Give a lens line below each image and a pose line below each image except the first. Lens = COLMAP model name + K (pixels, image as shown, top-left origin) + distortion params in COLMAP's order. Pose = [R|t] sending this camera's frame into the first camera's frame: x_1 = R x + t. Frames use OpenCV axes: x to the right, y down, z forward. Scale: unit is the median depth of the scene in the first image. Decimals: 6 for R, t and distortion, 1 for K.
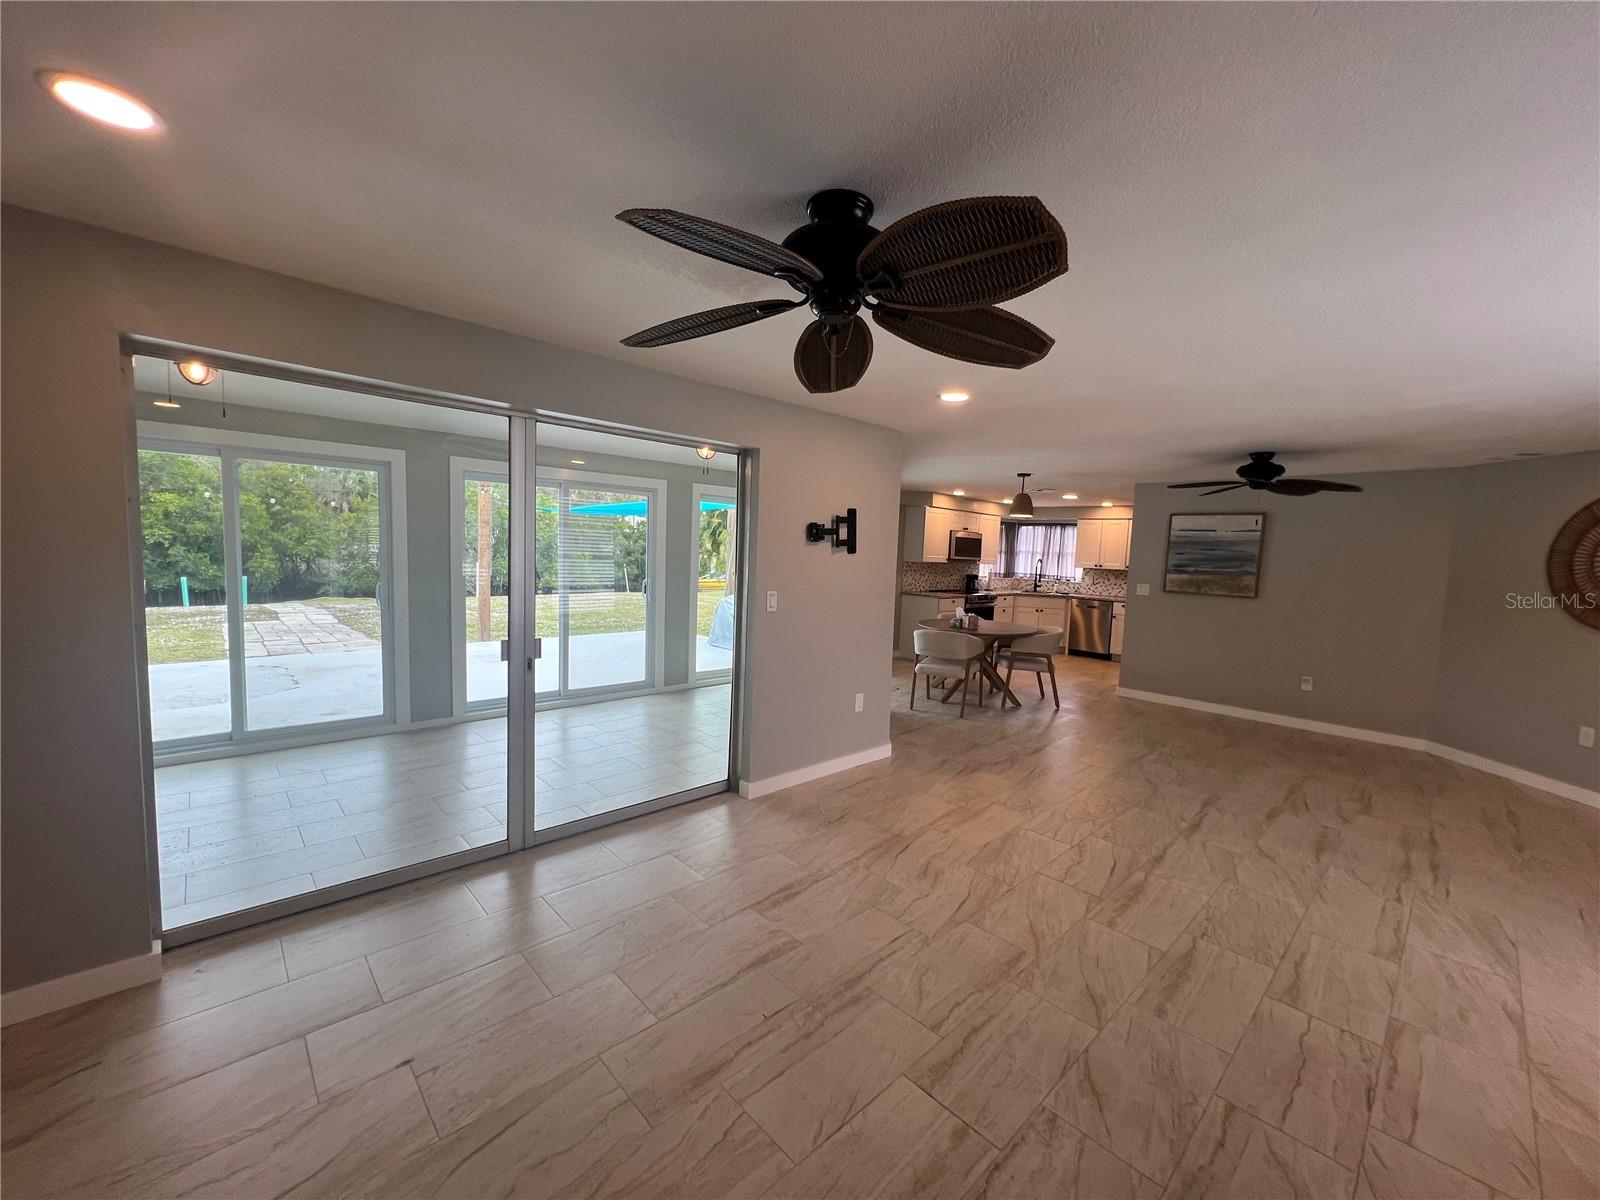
lens RADIAL K [[648.5, 0, 791.4], [0, 648.5, 597.3], [0, 0, 1]] dist [0.018002, -0.000063]
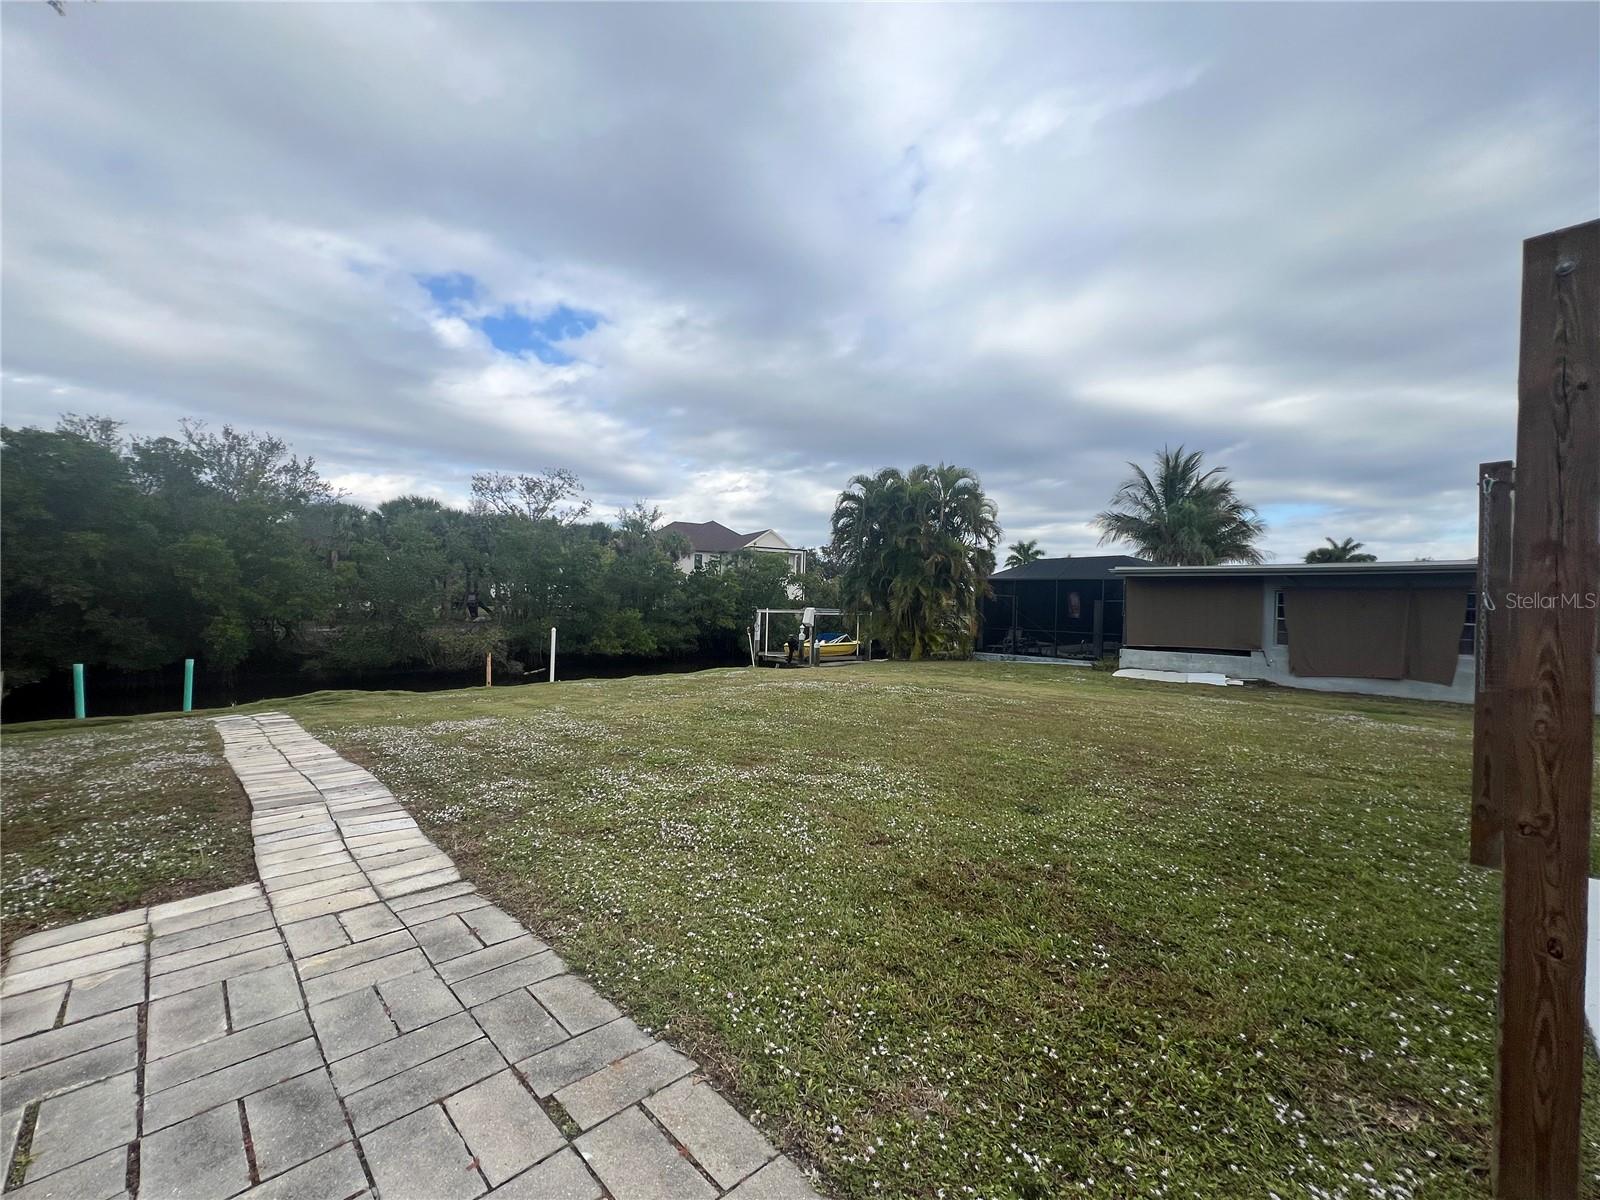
lens RADIAL K [[638.5, 0, 806.8], [0, 638.5, 606.2], [0, 0, 1]] dist [-0.001754, -0.000128]
pose [[0.998021, -0.012267, 0.061680, -0.847184], [0.016226, 0.997812, -0.064089, -0.092158], [-0.060759, 0.064963, 0.996036, 1.047639]]
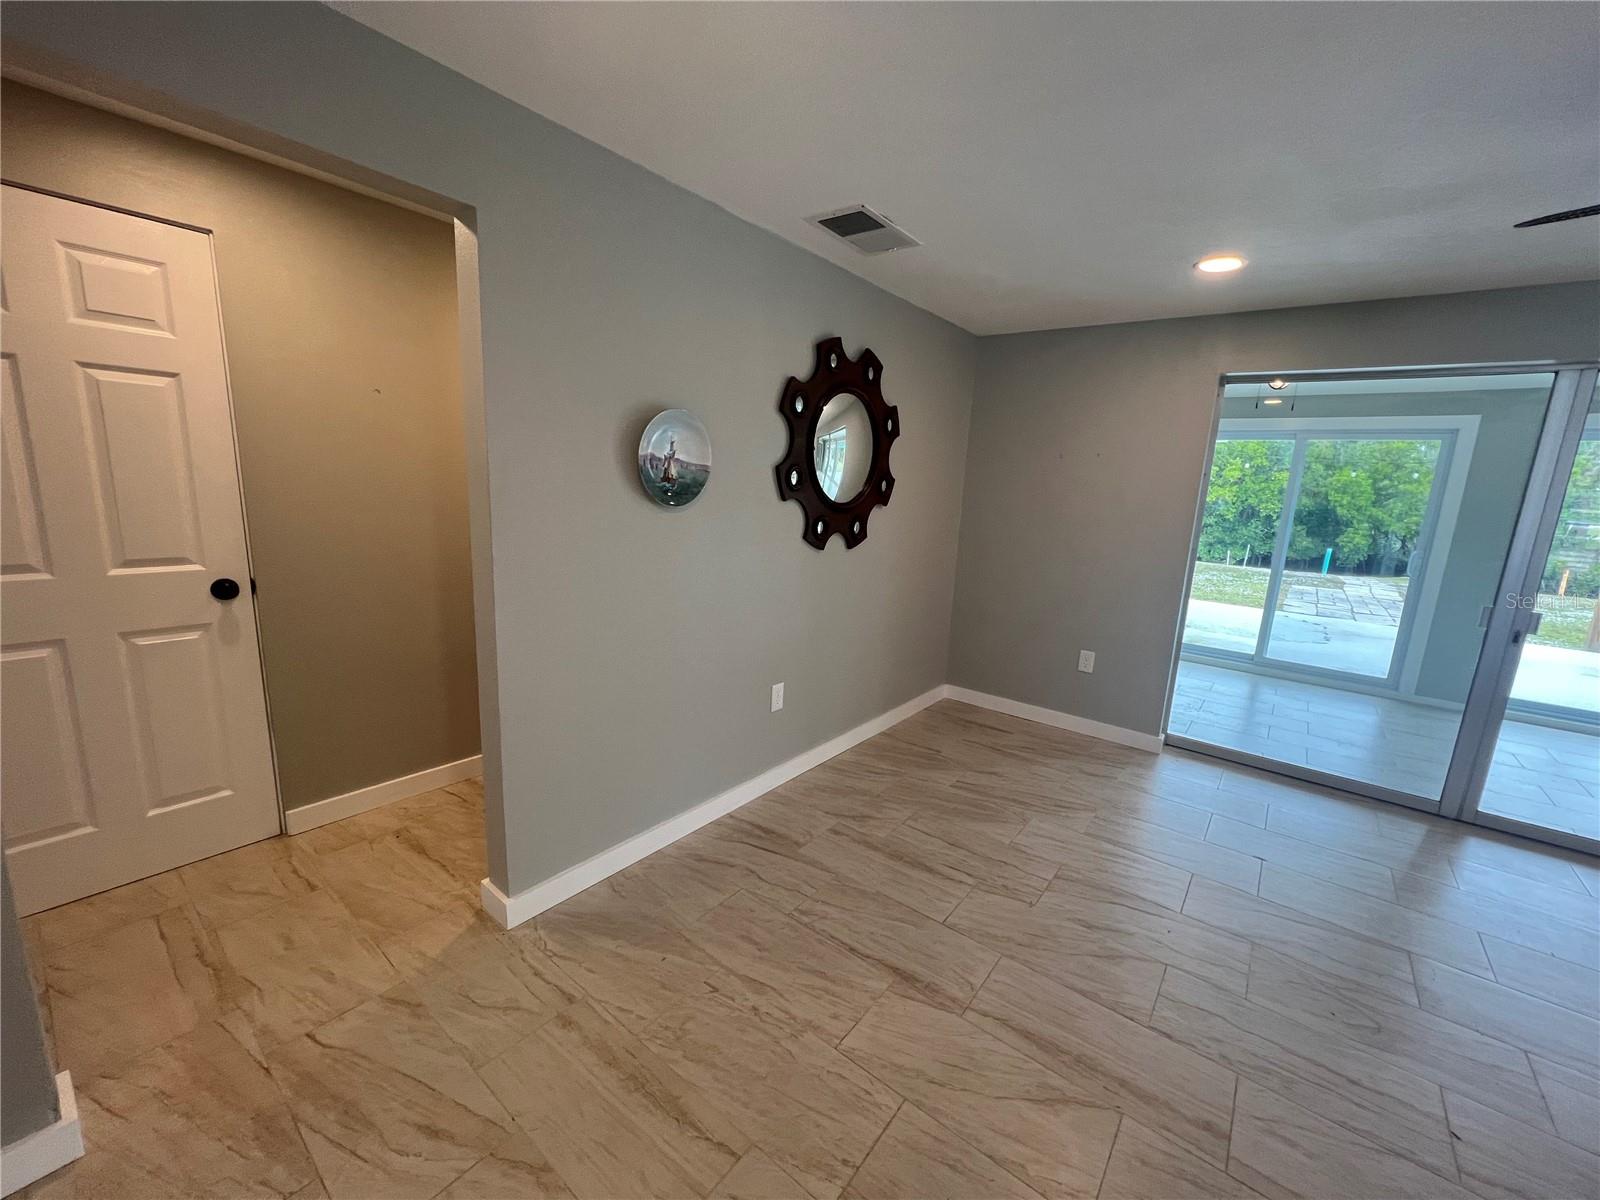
lens RADIAL K [[640.0, 0, 790.9], [0, 640.0, 605.2], [0, 0, 1]] dist [0.000162, -0.000108]
pose [[0.161355, 0.163114, -0.973323, 0.132599], [-0.113509, 0.982769, 0.145880, 0.015827], [0.980347, 0.086943, 0.177089, -0.080276]]
